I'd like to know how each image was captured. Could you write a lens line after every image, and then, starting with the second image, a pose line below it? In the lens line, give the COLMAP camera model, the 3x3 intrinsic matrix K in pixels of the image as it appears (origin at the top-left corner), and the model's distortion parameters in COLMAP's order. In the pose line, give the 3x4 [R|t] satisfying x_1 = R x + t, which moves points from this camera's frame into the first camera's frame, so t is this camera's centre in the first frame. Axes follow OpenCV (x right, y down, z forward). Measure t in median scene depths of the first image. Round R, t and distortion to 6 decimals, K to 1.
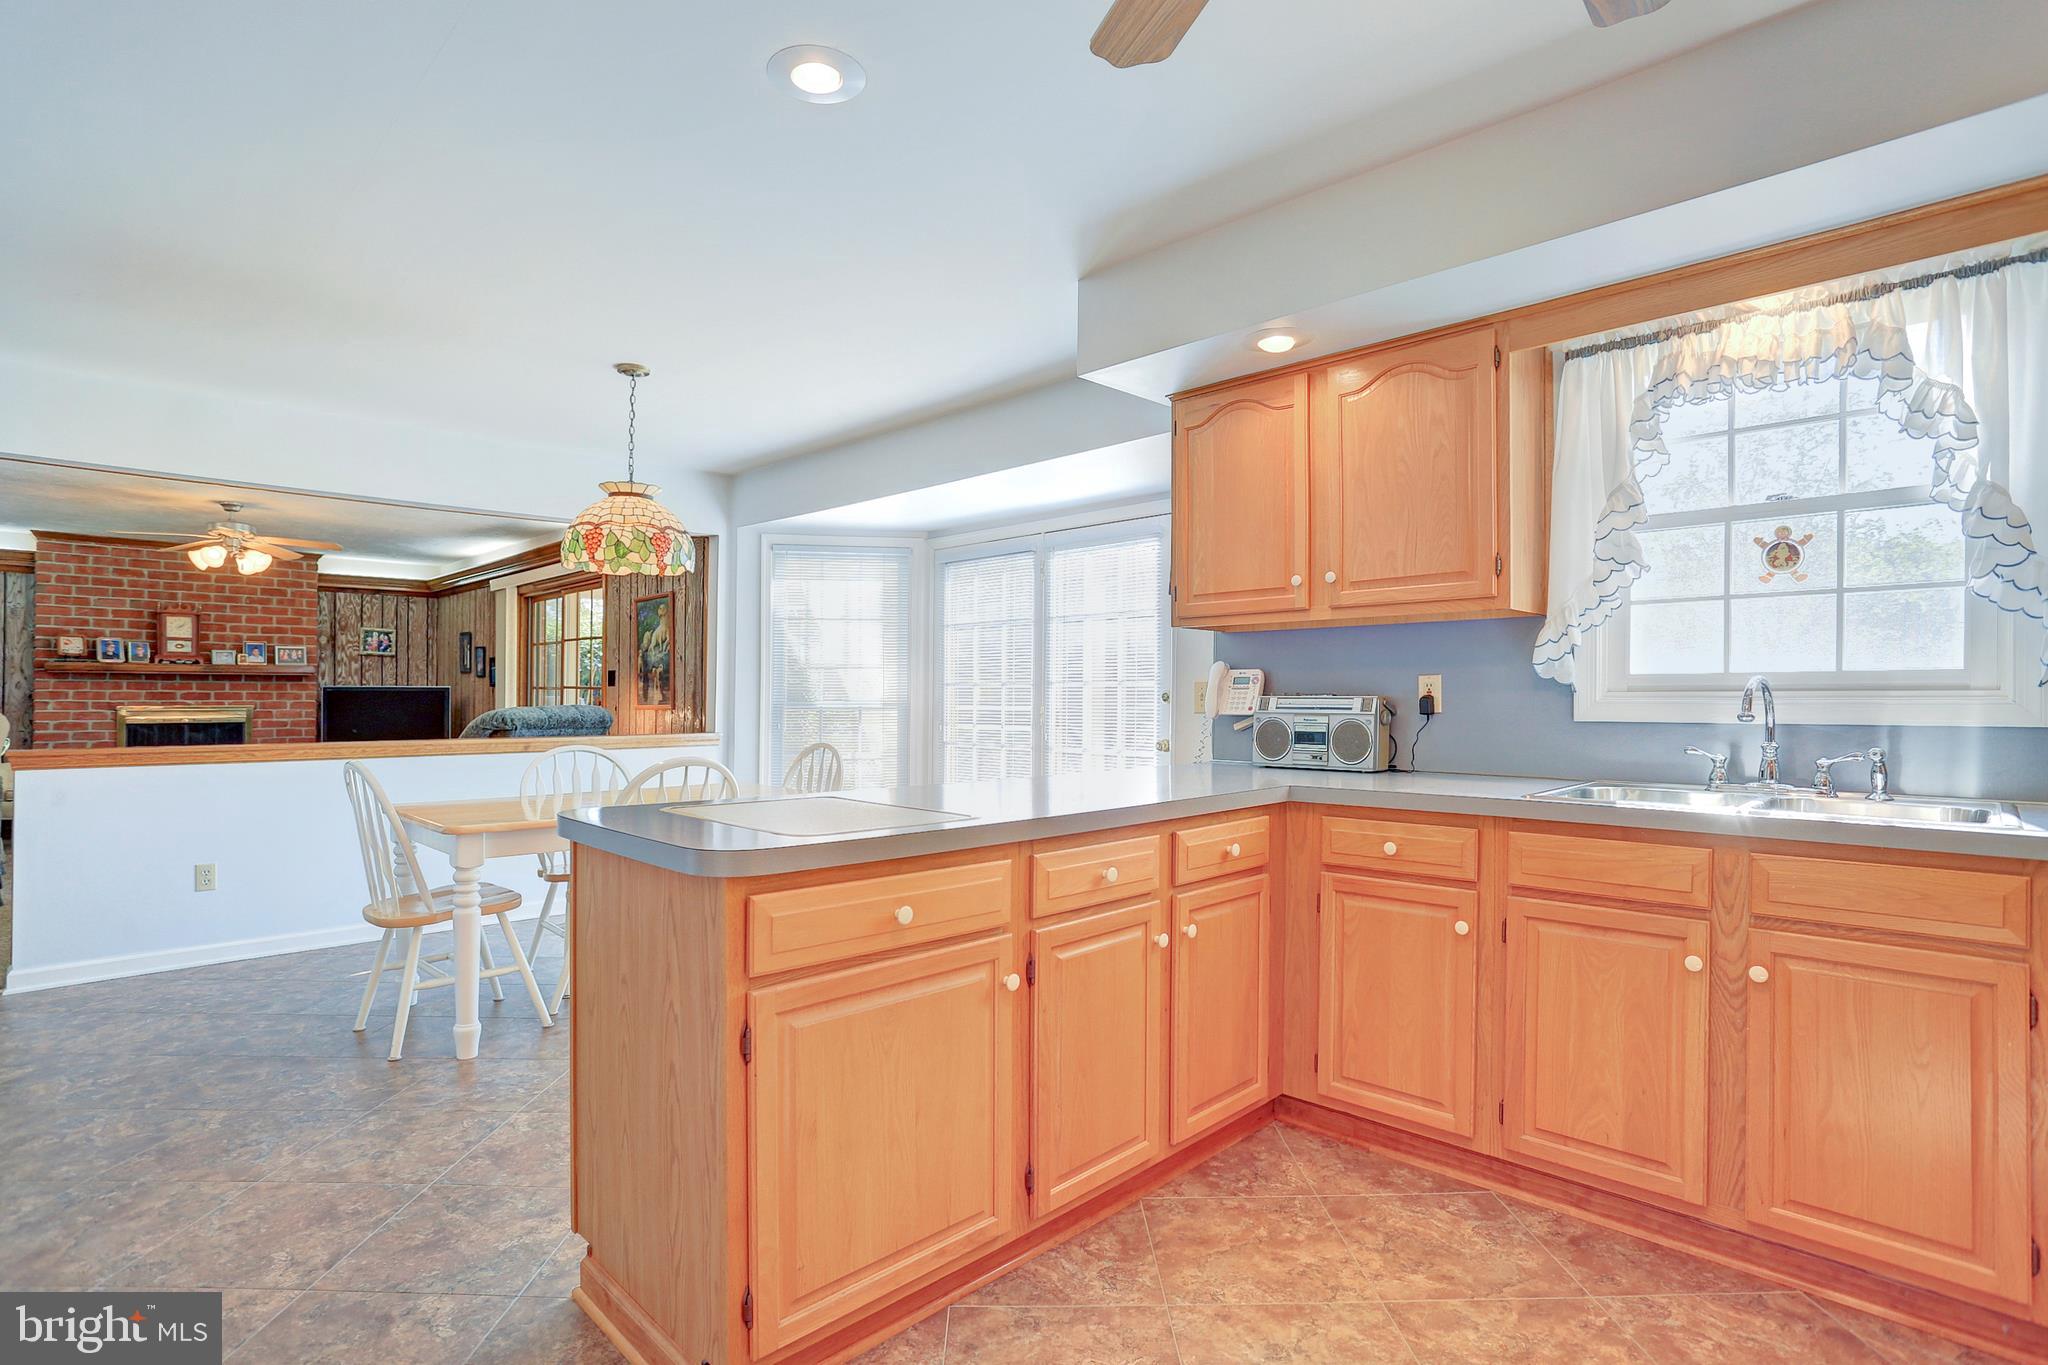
lens RADIAL K [[1001.4, 0, 1014.7], [0, 1001.4, 668.8], [0, 0, 1]] dist [-0.068138, 0.027653]
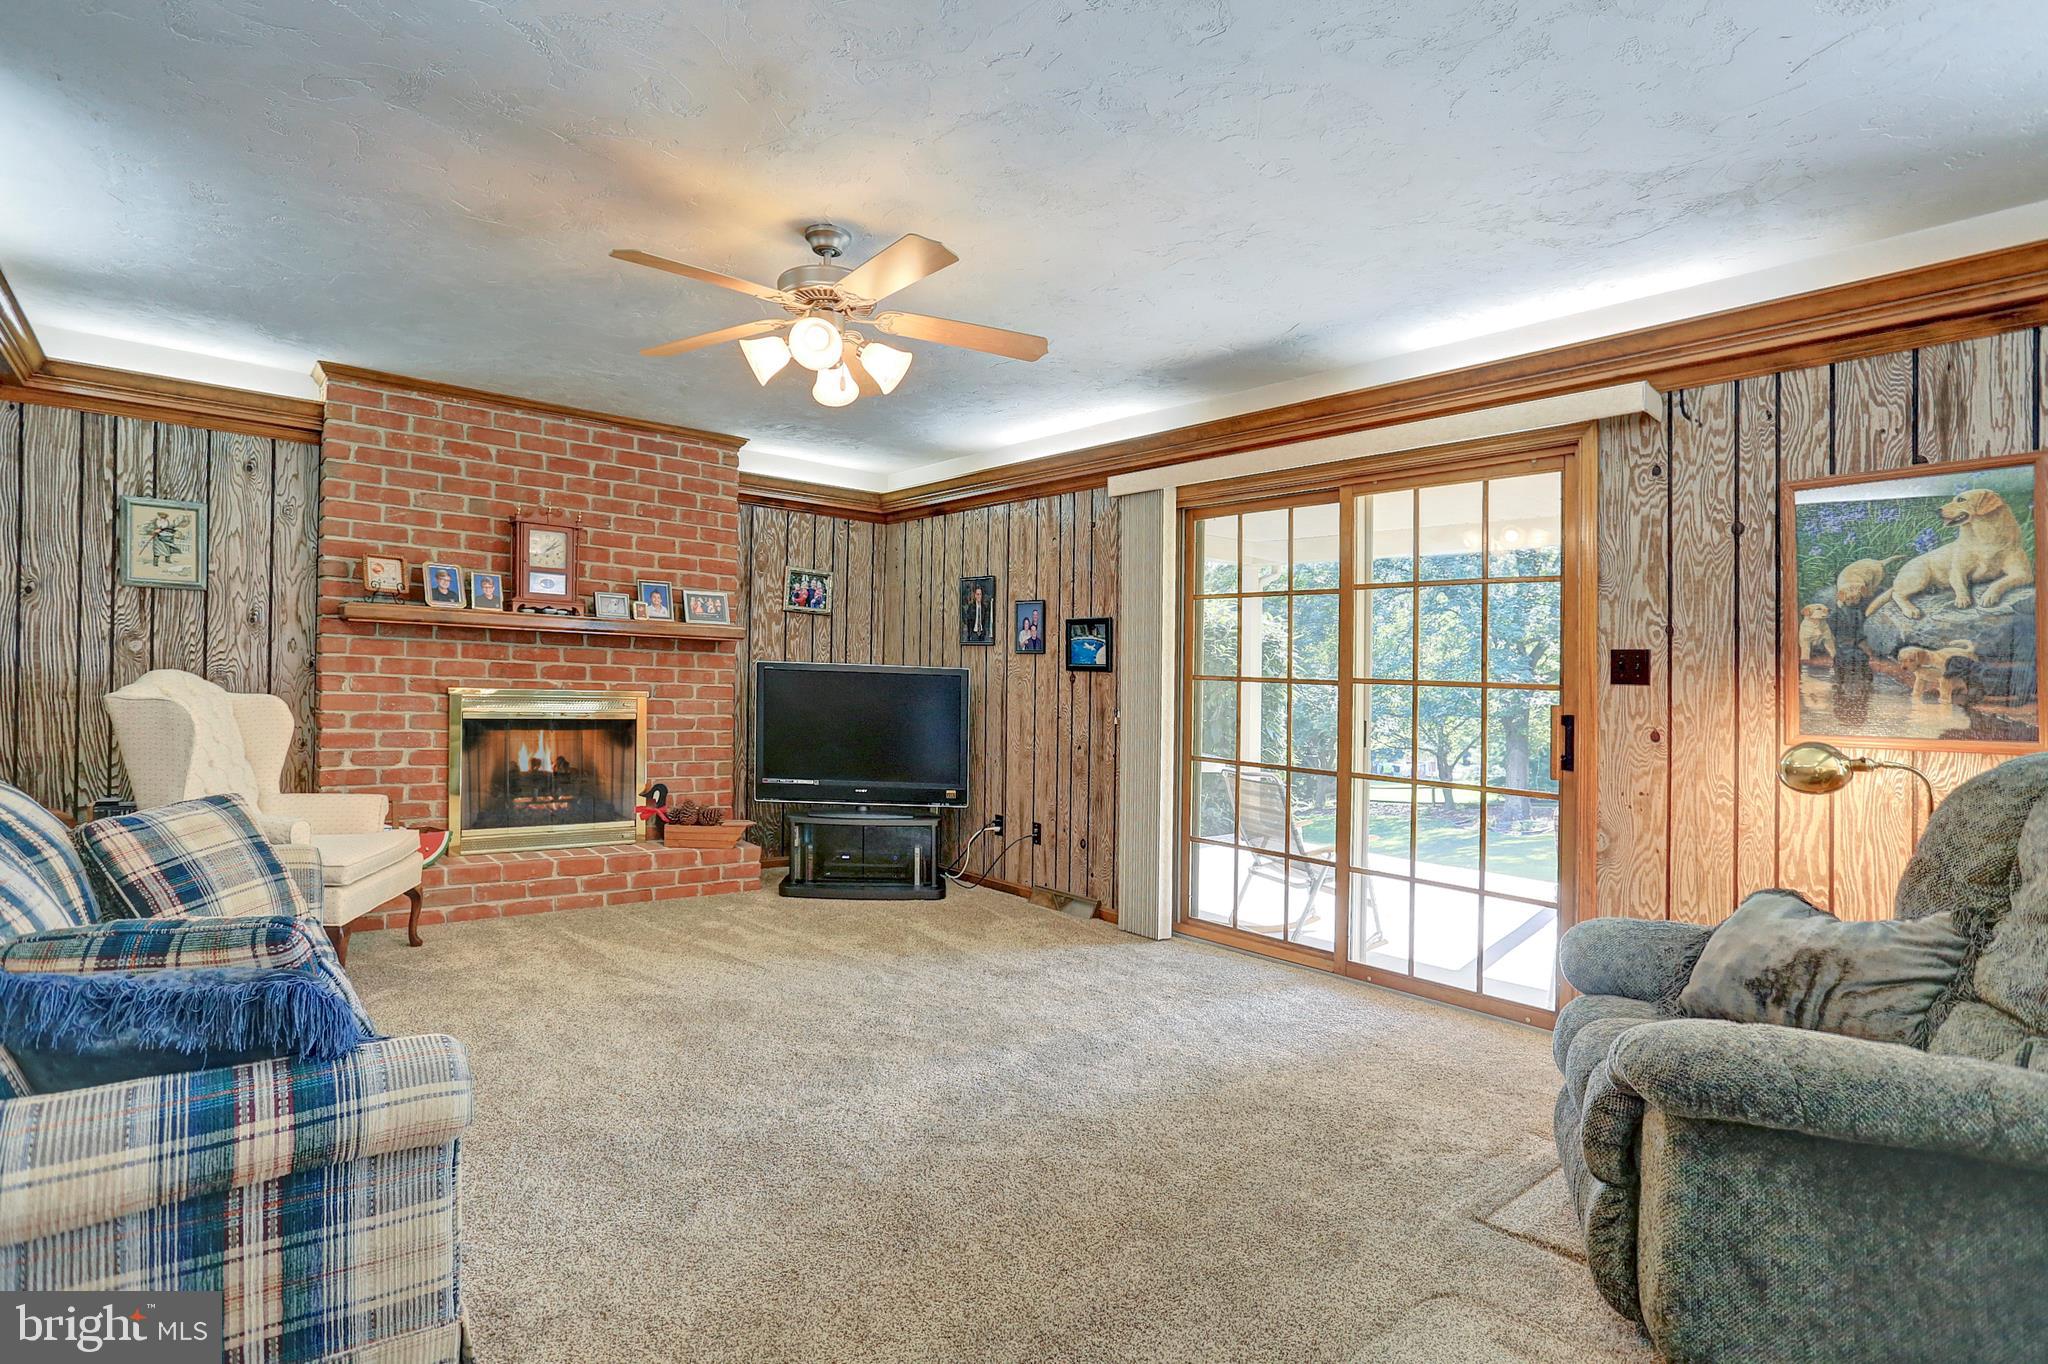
lens RADIAL K [[1004.7, 0, 1017.1], [0, 1004.7, 687.8], [0, 0, 1]] dist [-0.064561, 0.028599]
pose [[0.995293, 0.033211, -0.091040, -0.557854], [-0.030494, 0.999052, 0.031075, 0.011481], [0.091986, -0.028153, 0.995362, 0.464966]]
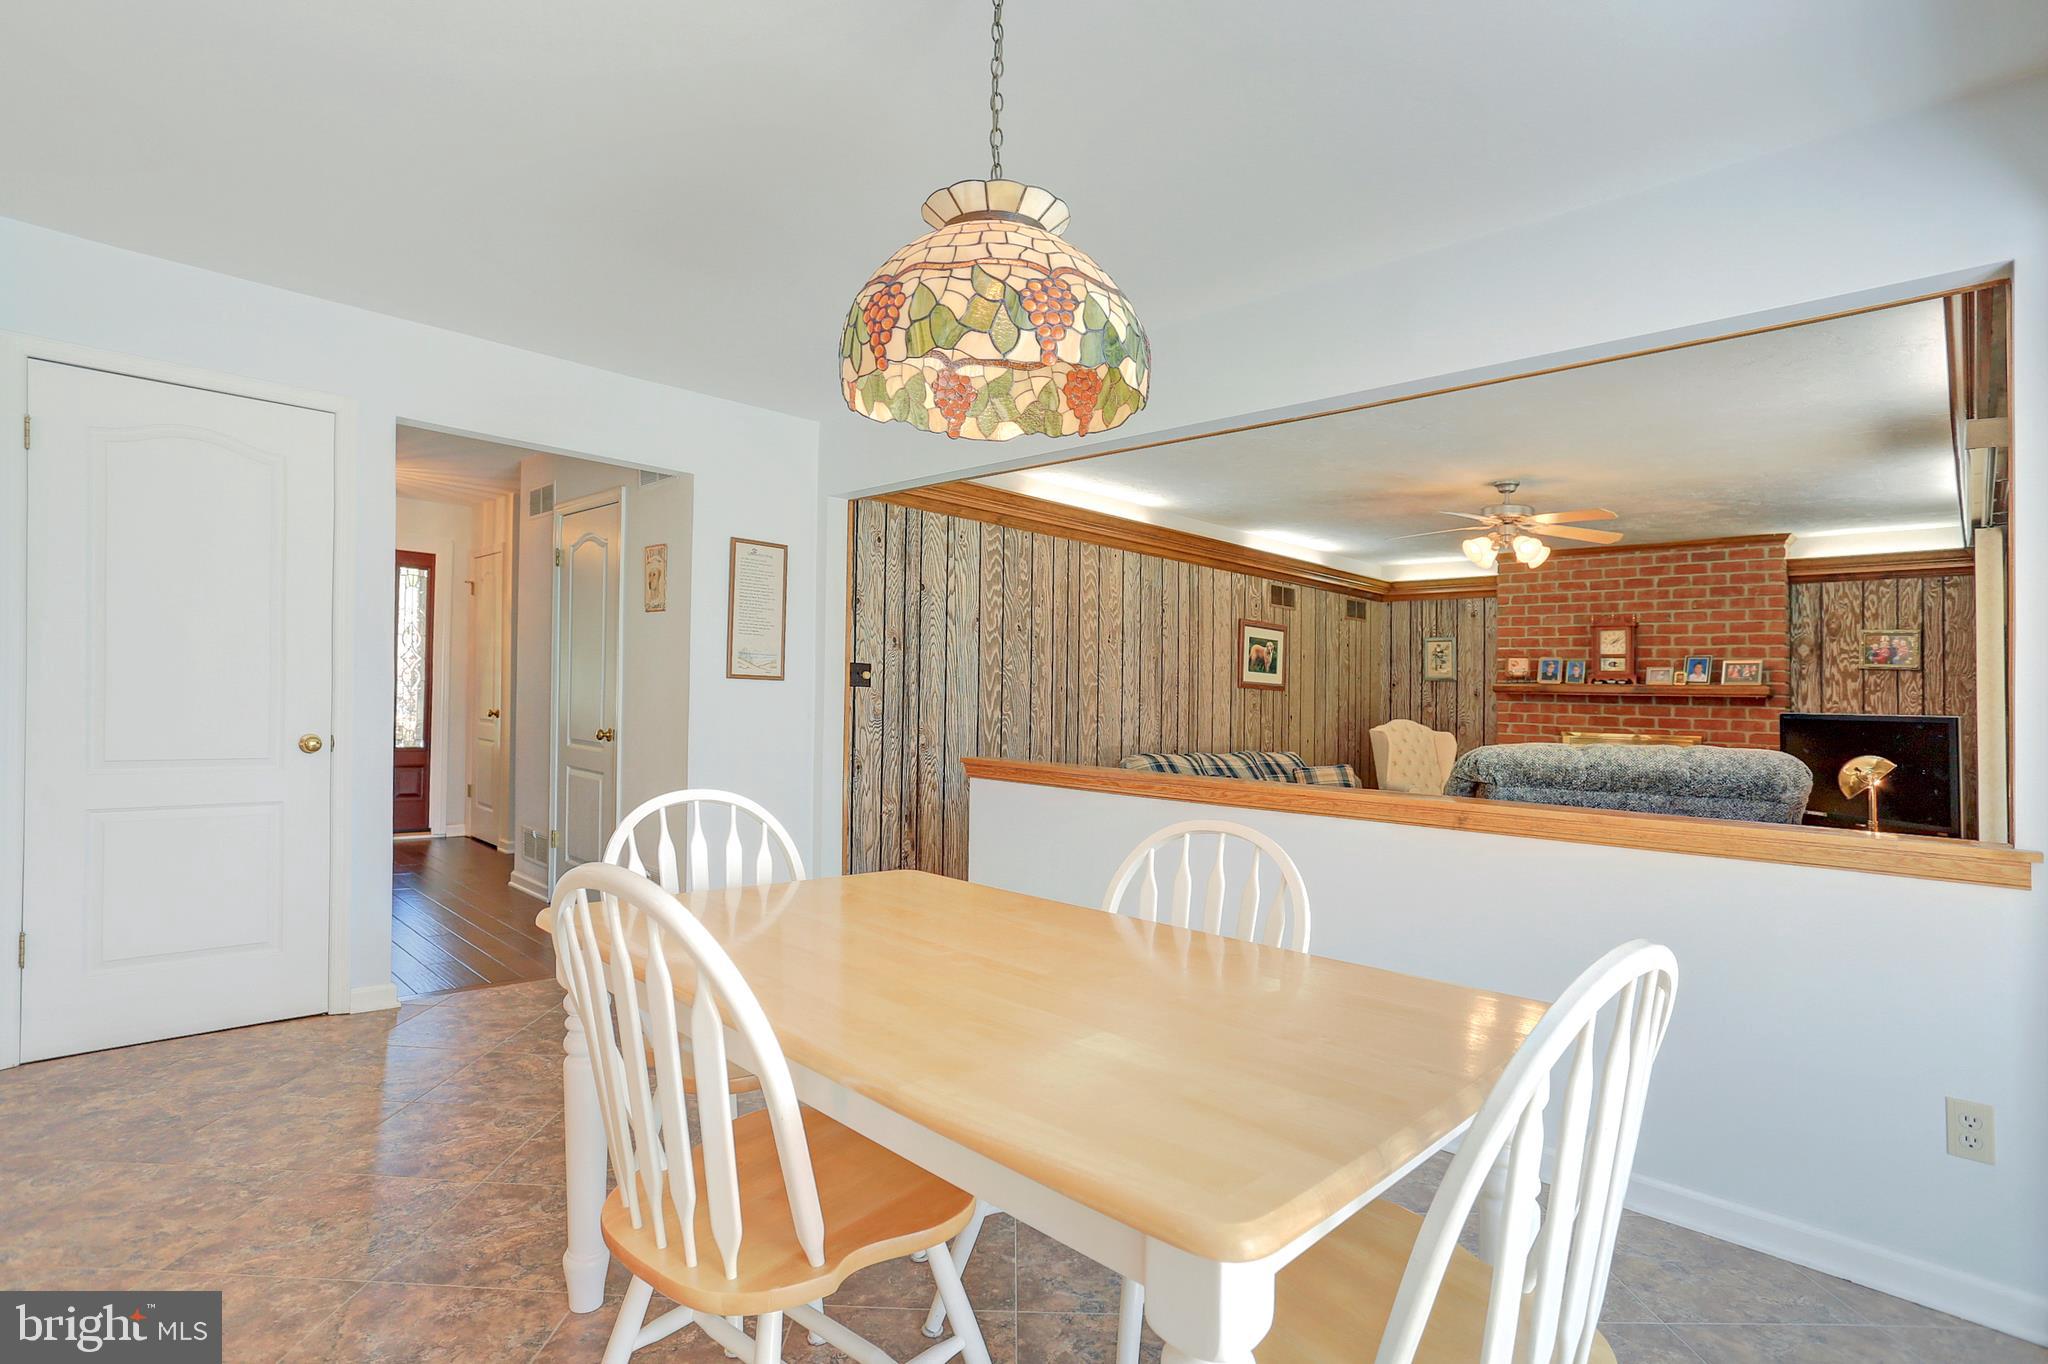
lens RADIAL K [[1002.3, 0, 1059.5], [0, 1002.3, 667.1], [0, 0, 1]] dist [-0.040808, 0.028430]
pose [[0.061532, -0.034529, -0.997508, -0.008160], [-0.002714, 0.999392, -0.034761, 0.011903], [0.998101, 0.004846, 0.061401, 0.466170]]
